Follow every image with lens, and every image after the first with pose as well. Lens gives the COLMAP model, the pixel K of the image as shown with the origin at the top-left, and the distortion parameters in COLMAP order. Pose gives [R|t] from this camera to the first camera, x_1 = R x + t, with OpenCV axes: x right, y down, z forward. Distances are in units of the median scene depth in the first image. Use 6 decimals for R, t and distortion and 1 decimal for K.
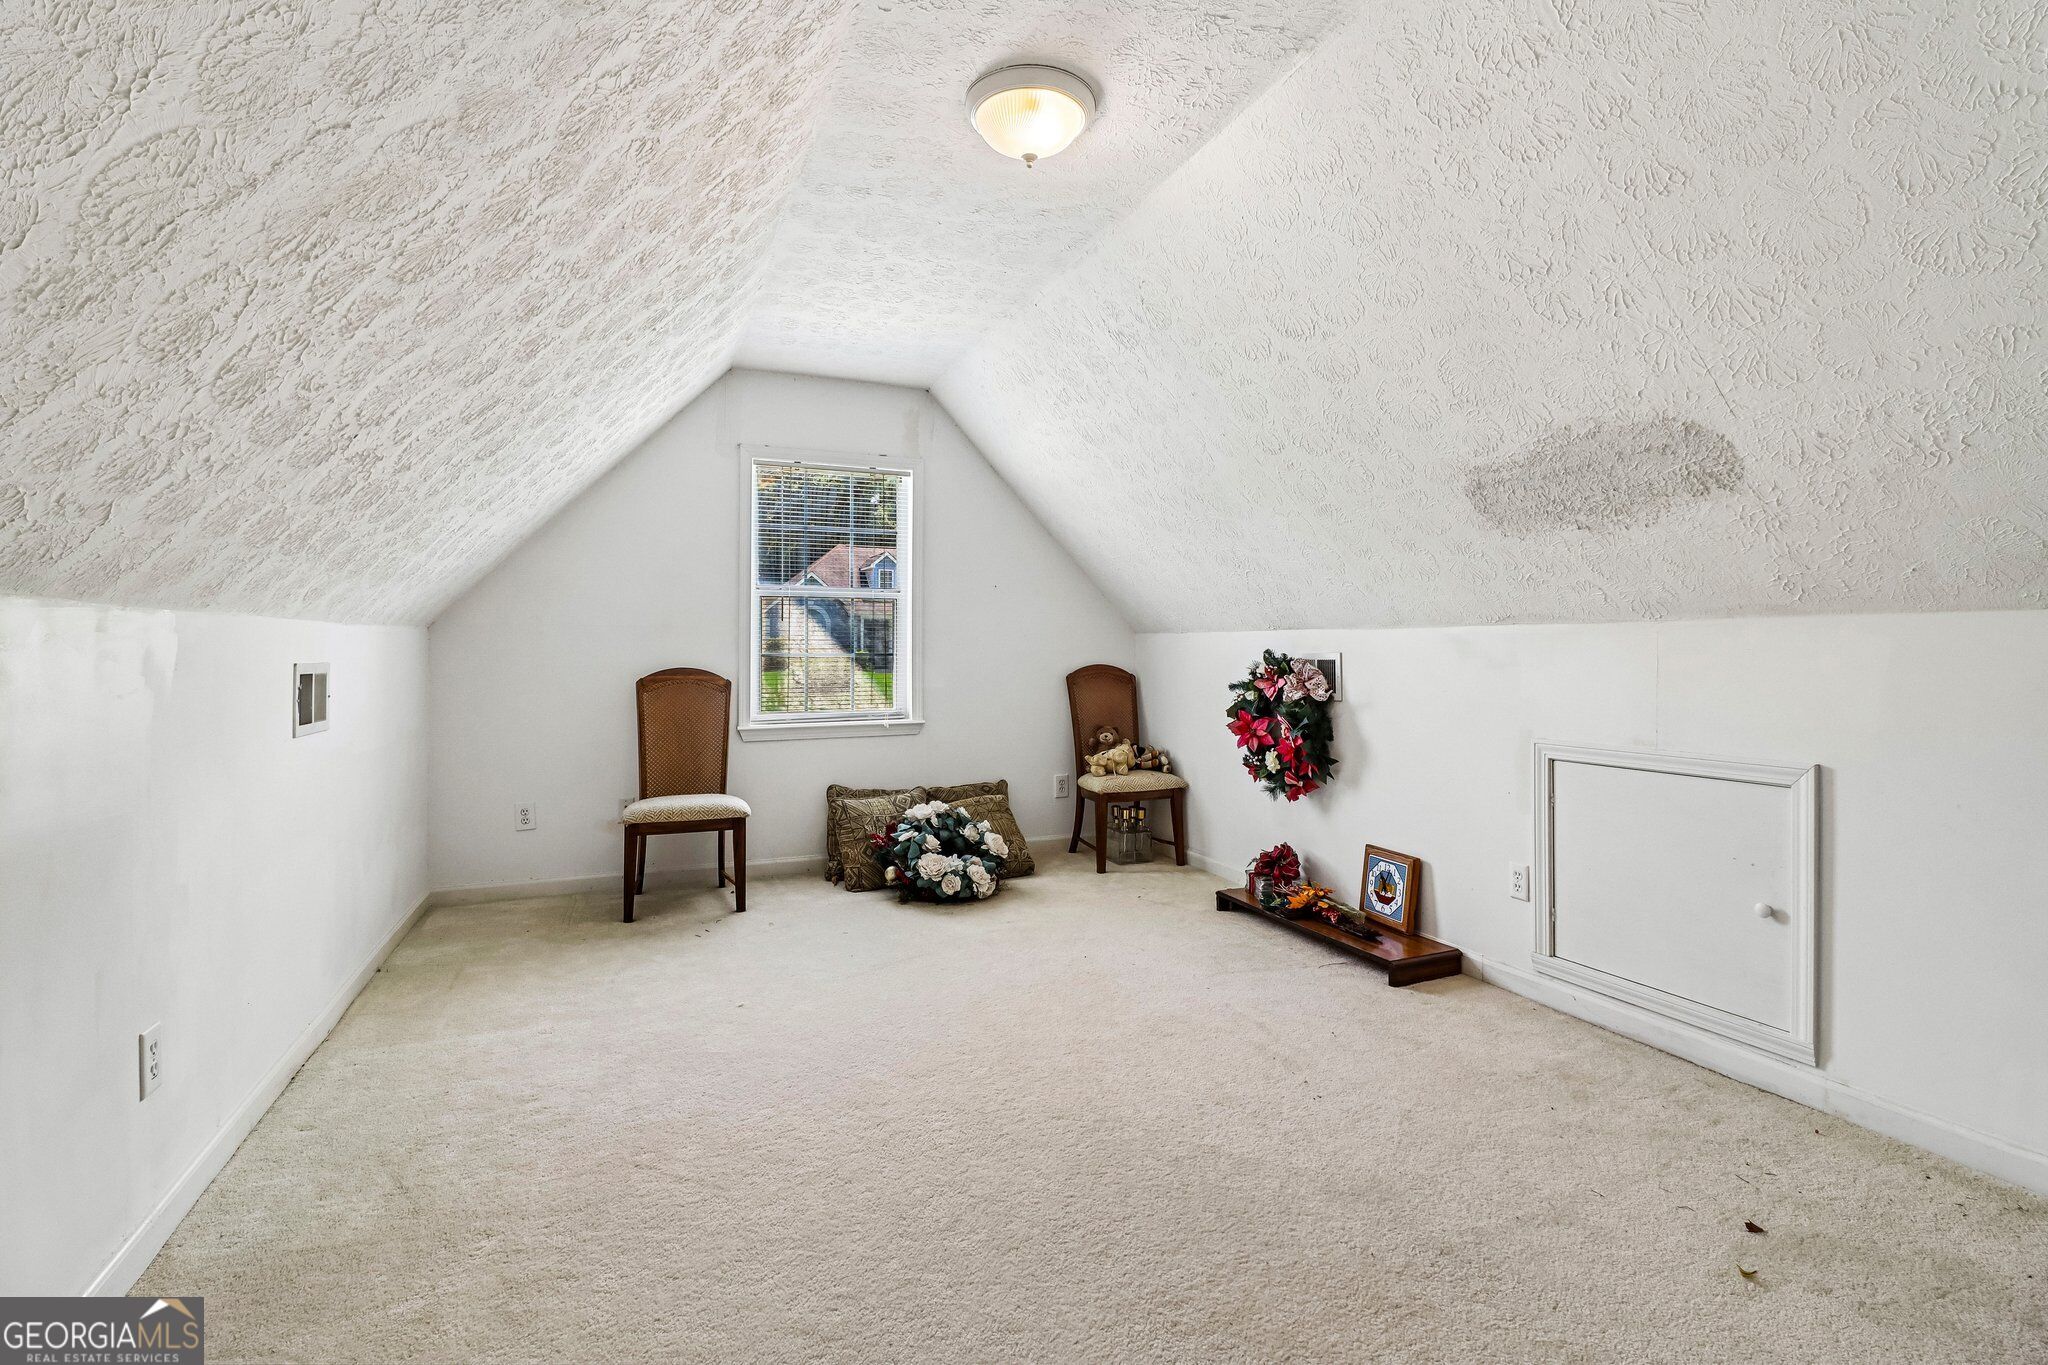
lens RADIAL K [[961.7, 0, 1040.7], [0, 961.7, 665.8], [0, 0, 1]] dist [0.004827, -0.012654]
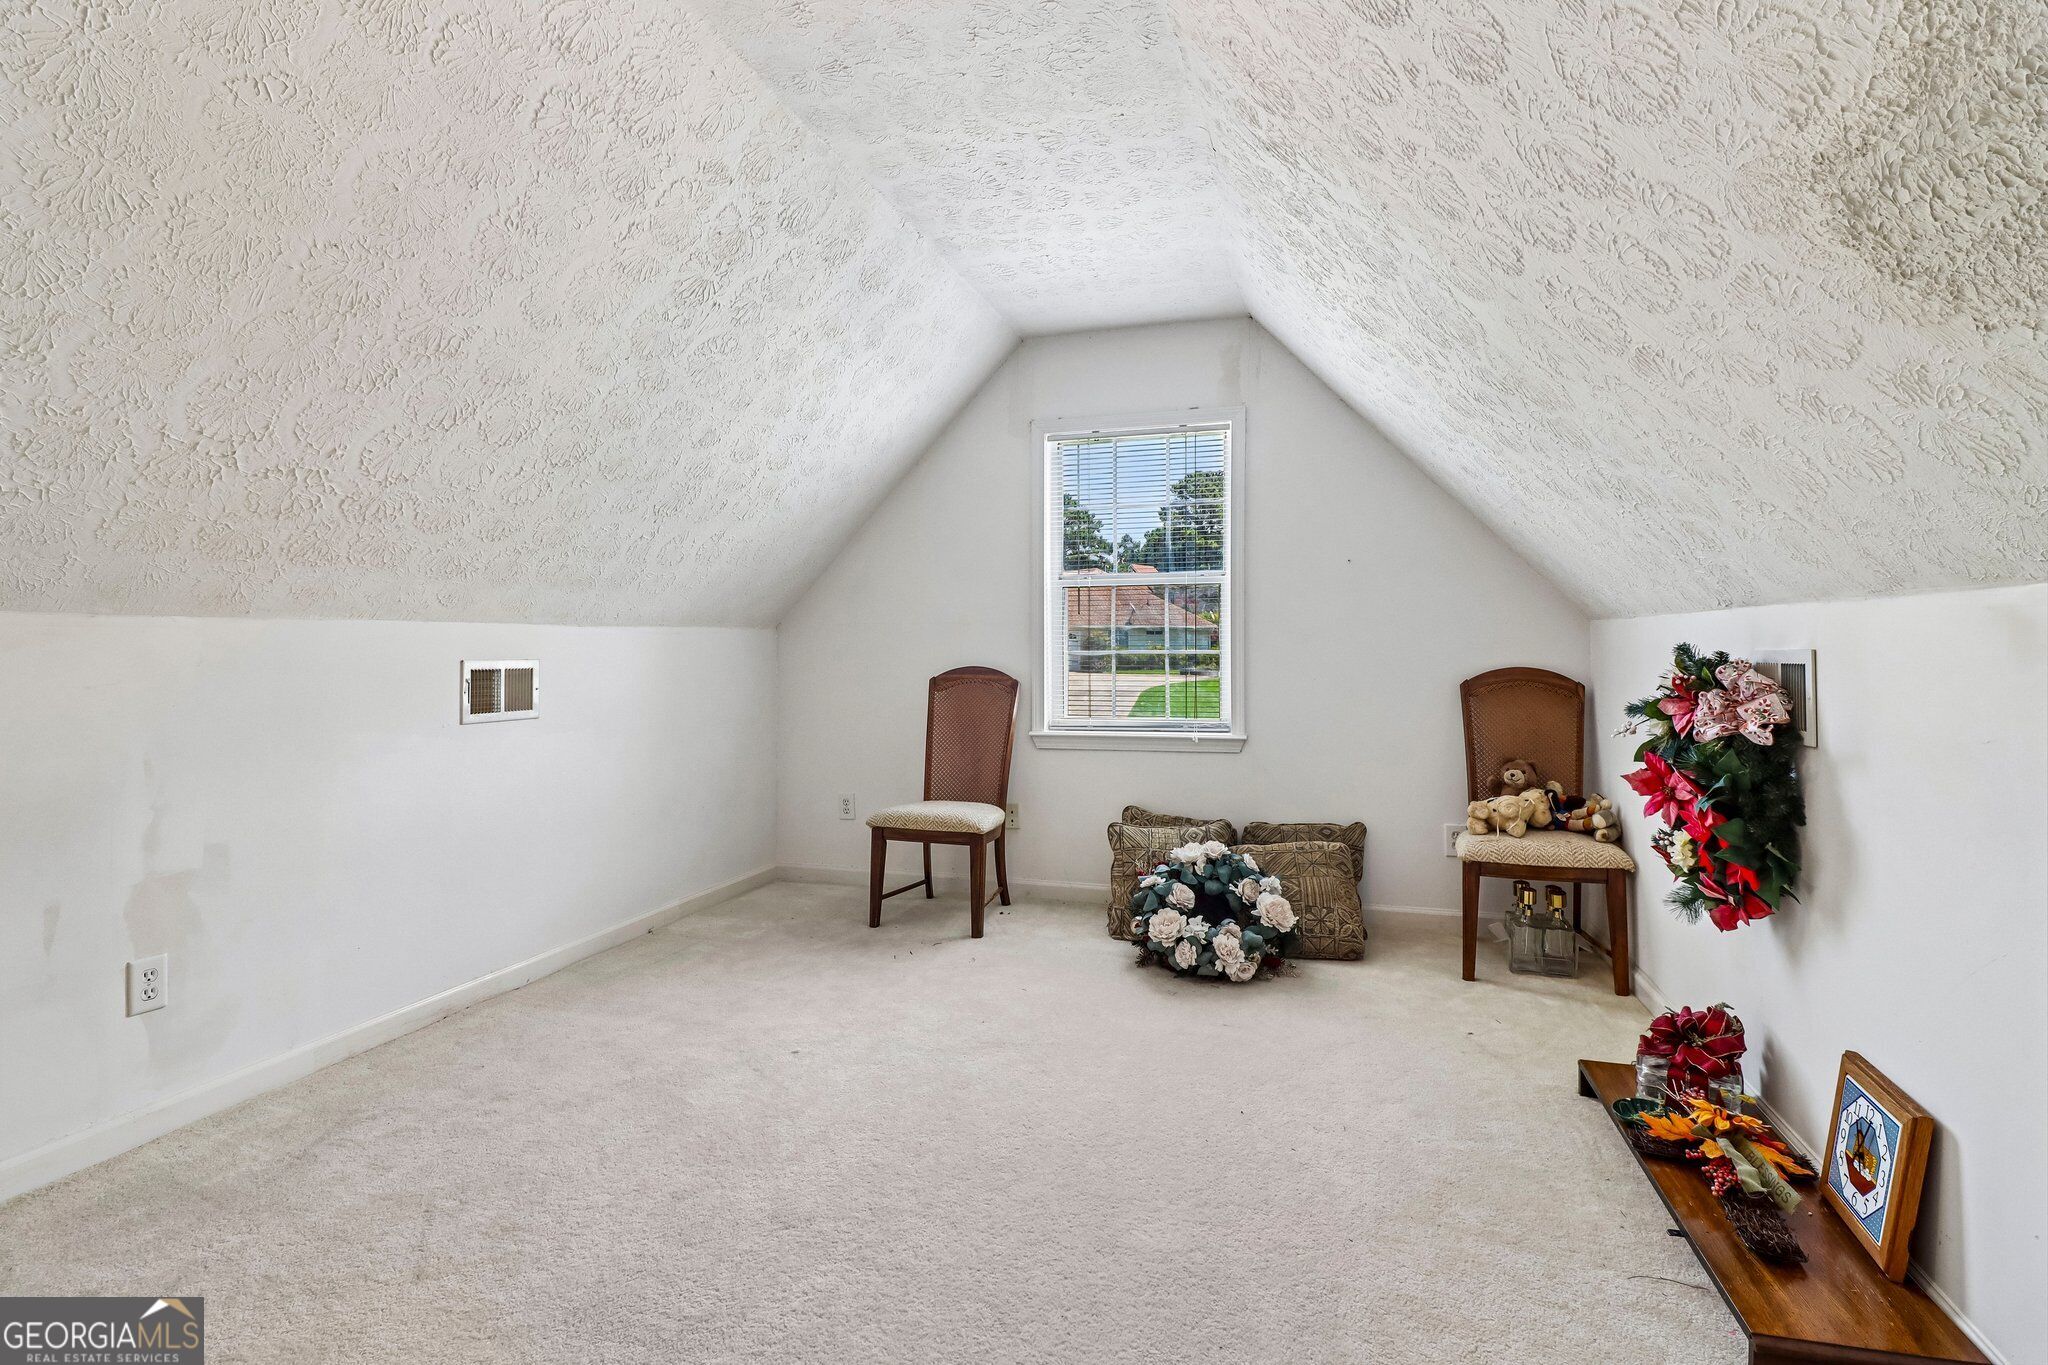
lens RADIAL K [[961.7, 0, 1021.4], [0, 961.7, 663.1], [0, 0, 1]] dist [0.004827, -0.012654]
pose [[0.760968, 0.007516, -0.648746, 0.314967], [-0.007371, 0.999969, 0.002939, -0.005077], [0.648748, 0.002545, 0.760999, 0.351889]]
